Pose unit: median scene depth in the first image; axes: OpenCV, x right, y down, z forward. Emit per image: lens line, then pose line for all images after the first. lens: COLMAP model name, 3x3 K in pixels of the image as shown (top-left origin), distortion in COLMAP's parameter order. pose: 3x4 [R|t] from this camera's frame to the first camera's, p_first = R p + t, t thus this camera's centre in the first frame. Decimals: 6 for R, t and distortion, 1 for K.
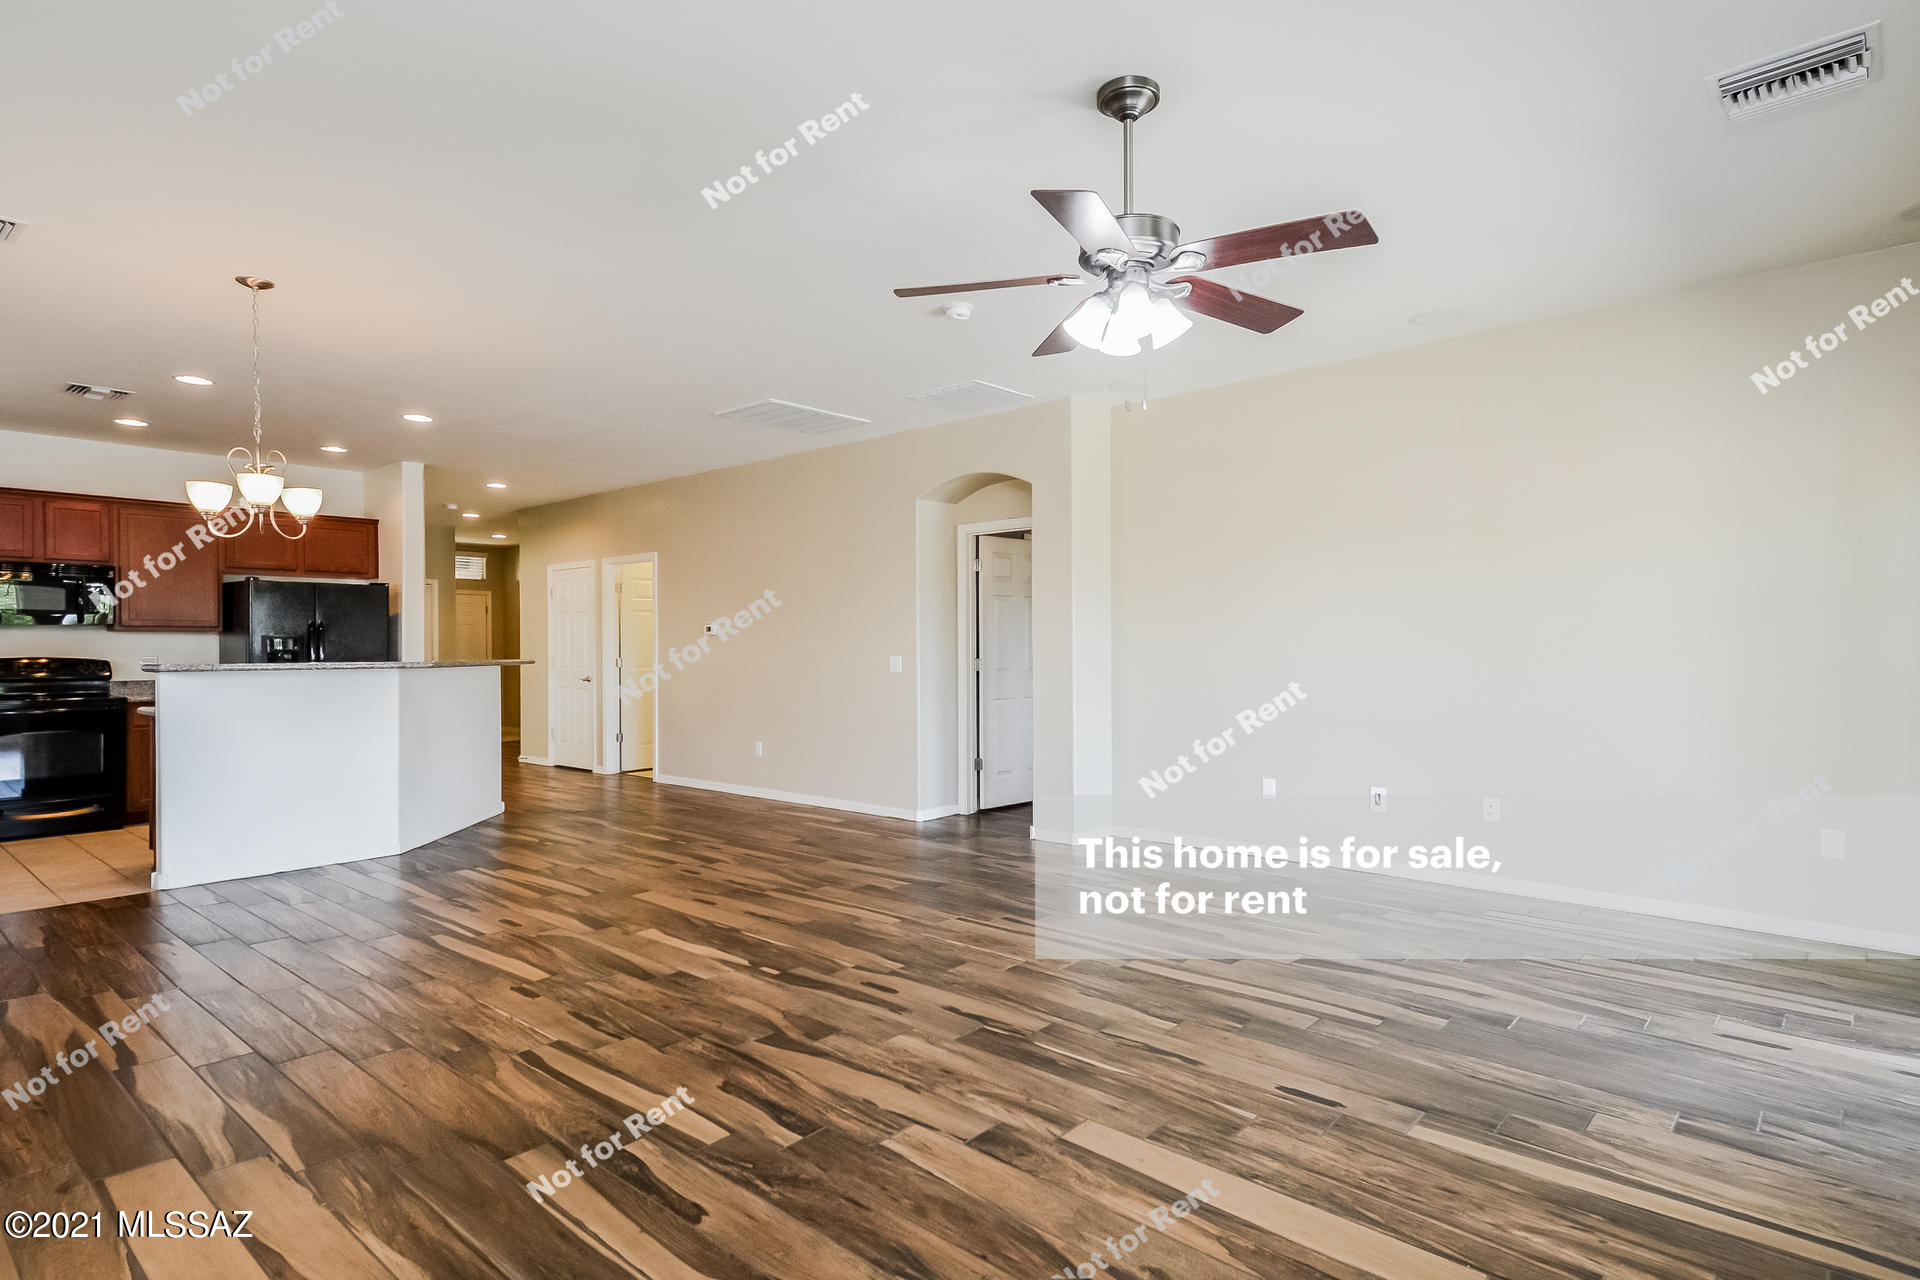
lens RADIAL K [[1021.9, 0, 946.6], [0, 1021.9, 651.8], [0, 0, 1]] dist [0.000787, -0.000587]
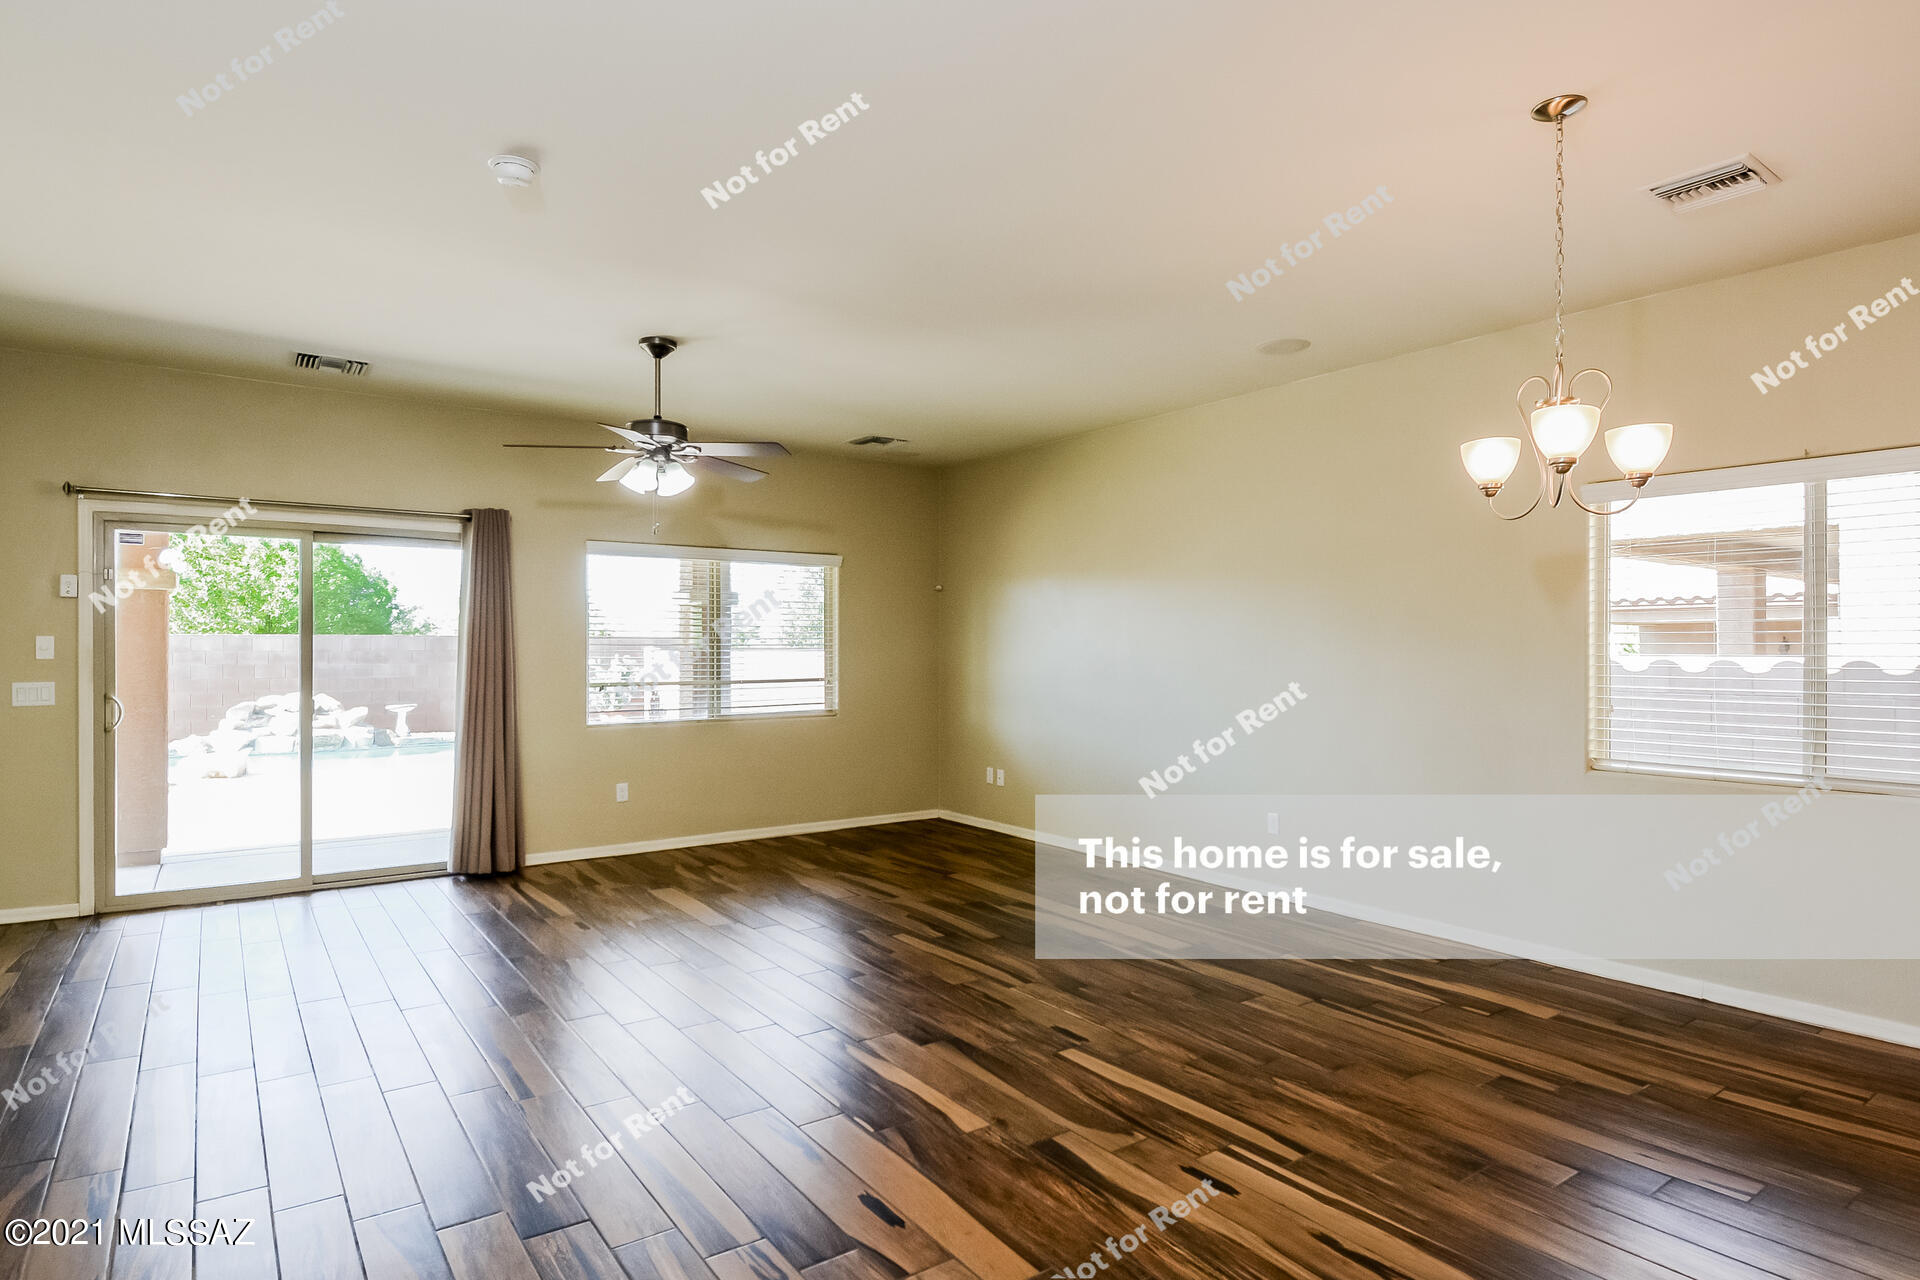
lens RADIAL K [[1055.9, 0, 960.0], [0, 1055.9, 640.0], [0, 0, 1]] dist [0.003094, 0.000228]
pose [[-0.979360, 0.010143, 0.201869, -0.507169], [0.007559, 0.999879, -0.013564, -0.043160], [-0.201982, -0.011758, -0.979319, 1.997604]]
